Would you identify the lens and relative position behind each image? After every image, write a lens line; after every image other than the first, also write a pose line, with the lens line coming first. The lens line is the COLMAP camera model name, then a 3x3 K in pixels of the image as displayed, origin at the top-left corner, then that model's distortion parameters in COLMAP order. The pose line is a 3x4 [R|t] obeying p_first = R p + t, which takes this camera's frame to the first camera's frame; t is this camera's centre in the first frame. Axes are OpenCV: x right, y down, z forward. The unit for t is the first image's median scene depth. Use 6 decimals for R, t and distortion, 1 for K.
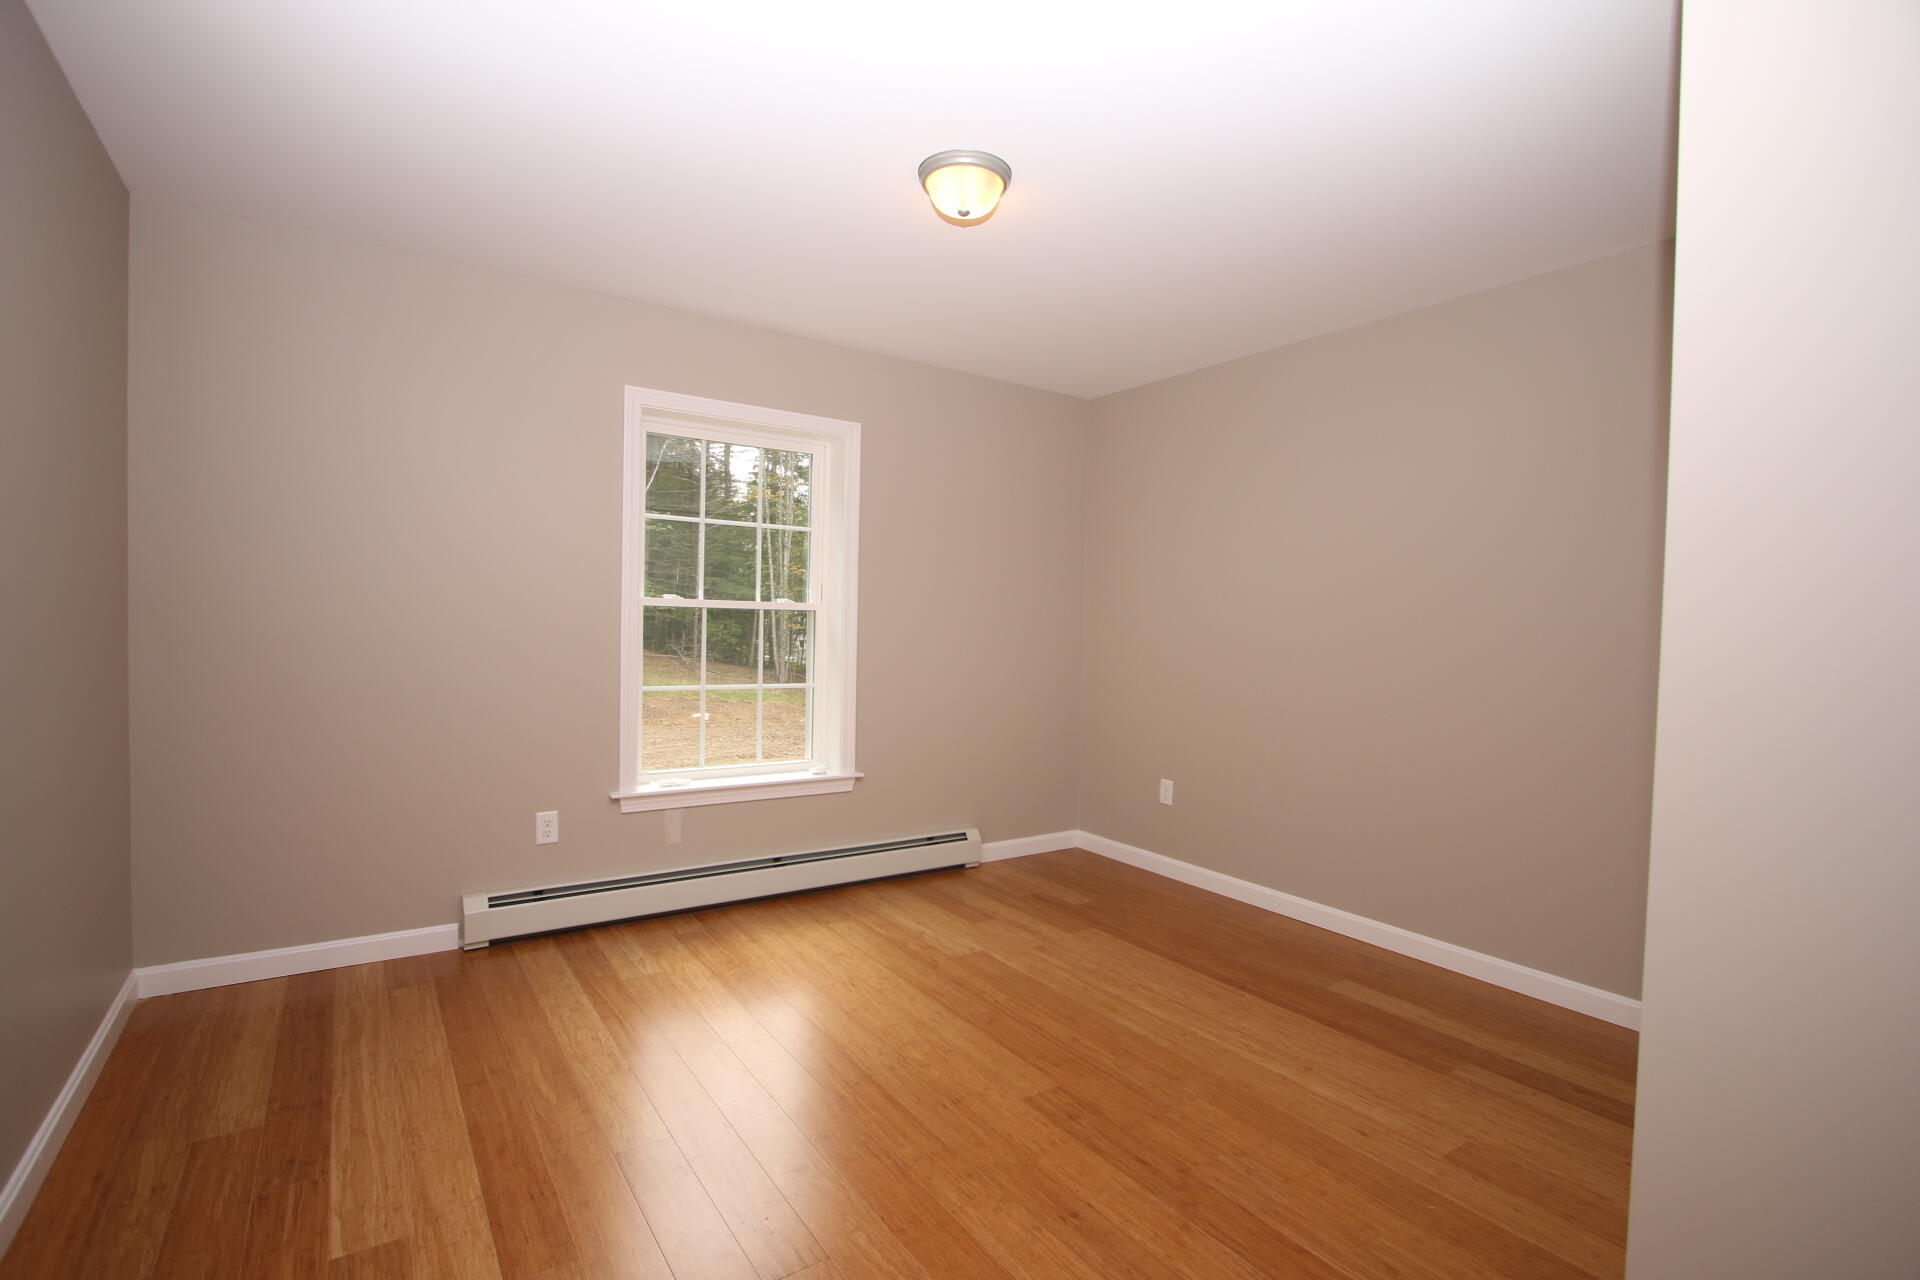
lens RADIAL K [[880.8, 0, 964.7], [0, 880.8, 637.0], [0, 0, 1]] dist [-0.019477, 0.002417]
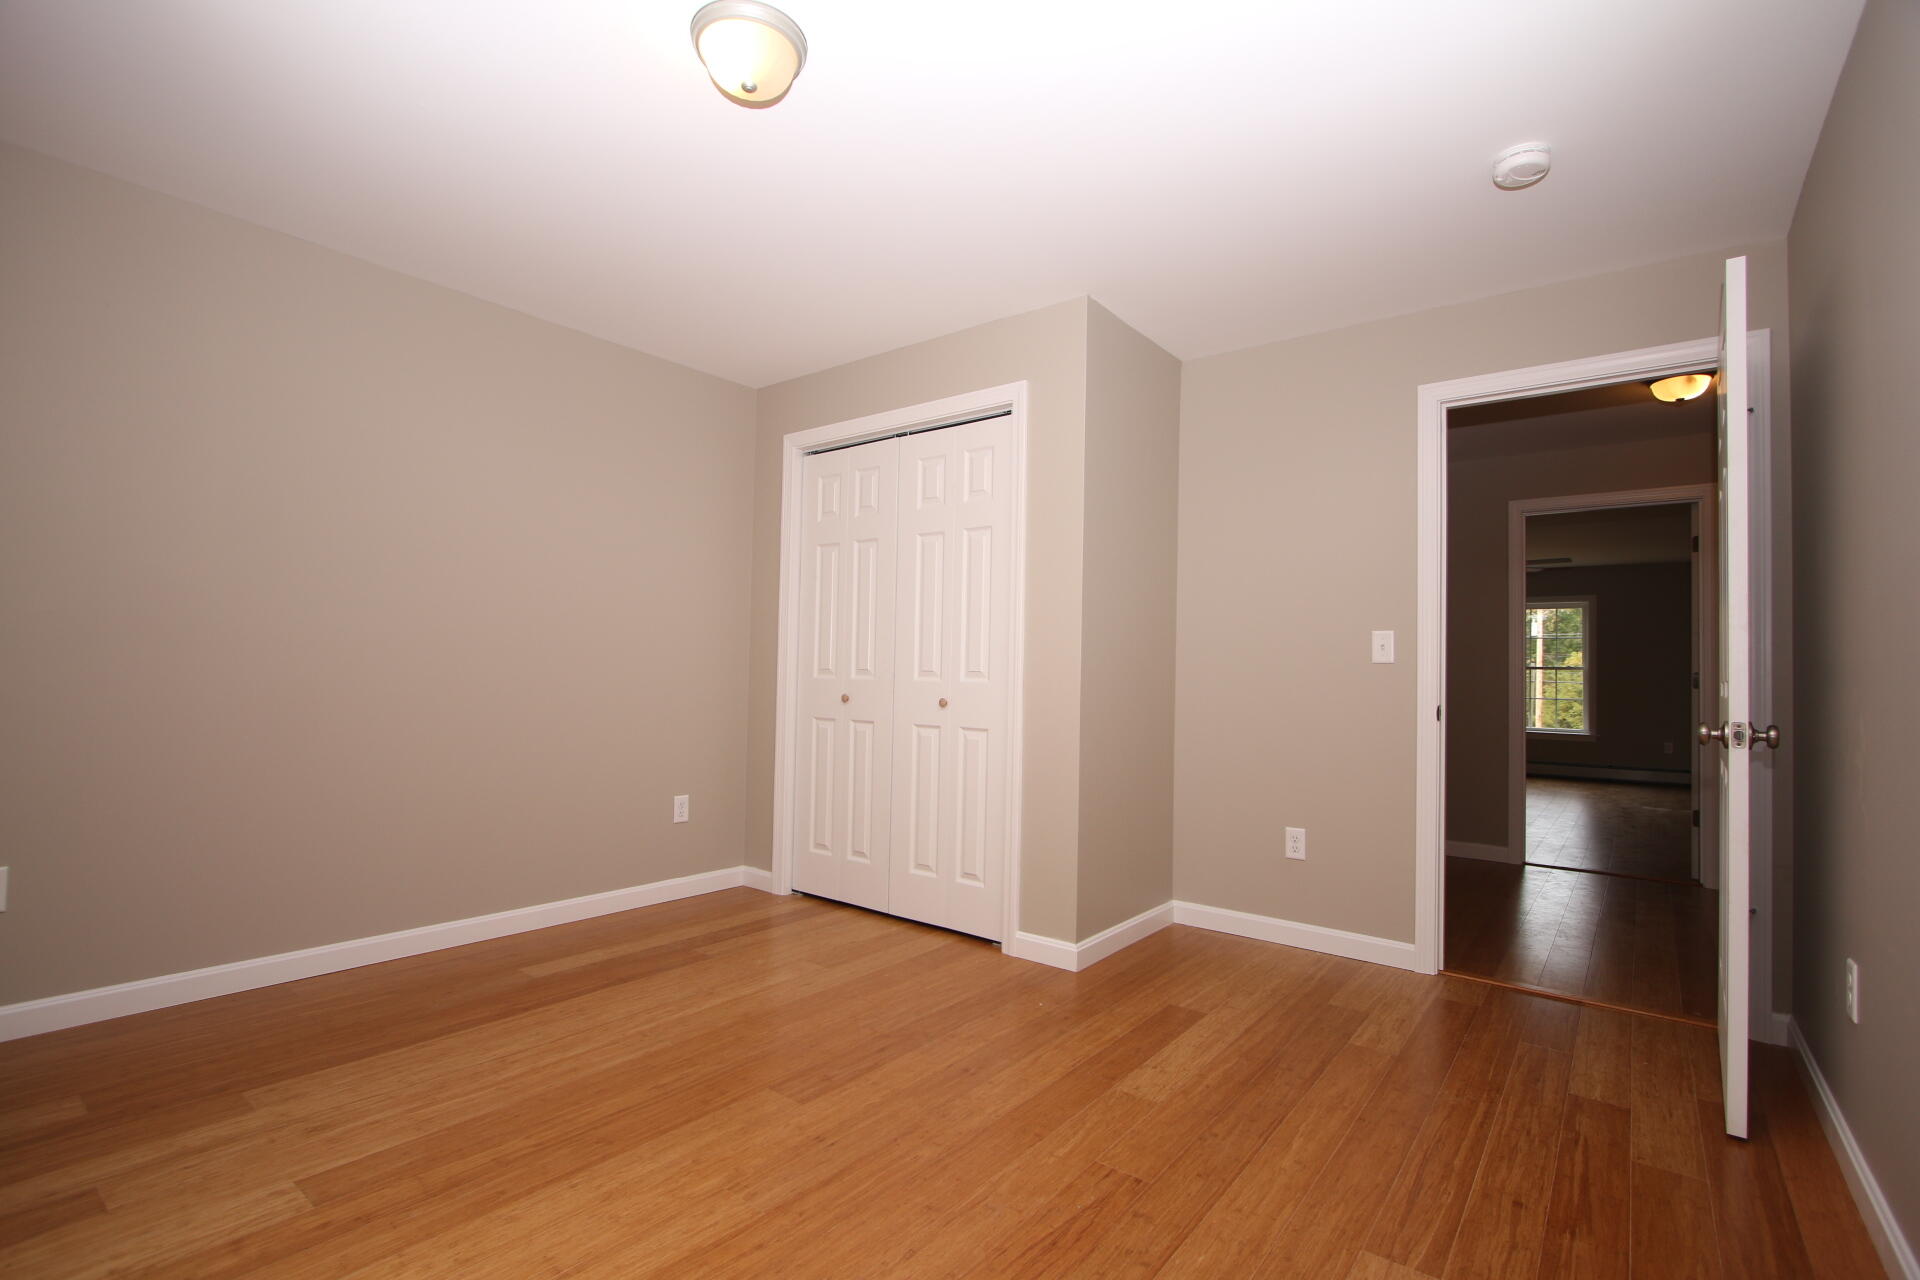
lens RADIAL K [[880.8, 0, 956.0], [0, 880.8, 648.6], [0, 0, 1]] dist [-0.019477, 0.002417]
pose [[-0.281250, -0.004824, 0.959622, -0.696784], [-0.006723, 0.999973, 0.003057, 0.029635], [-0.959611, -0.005592, -0.281275, 0.881906]]
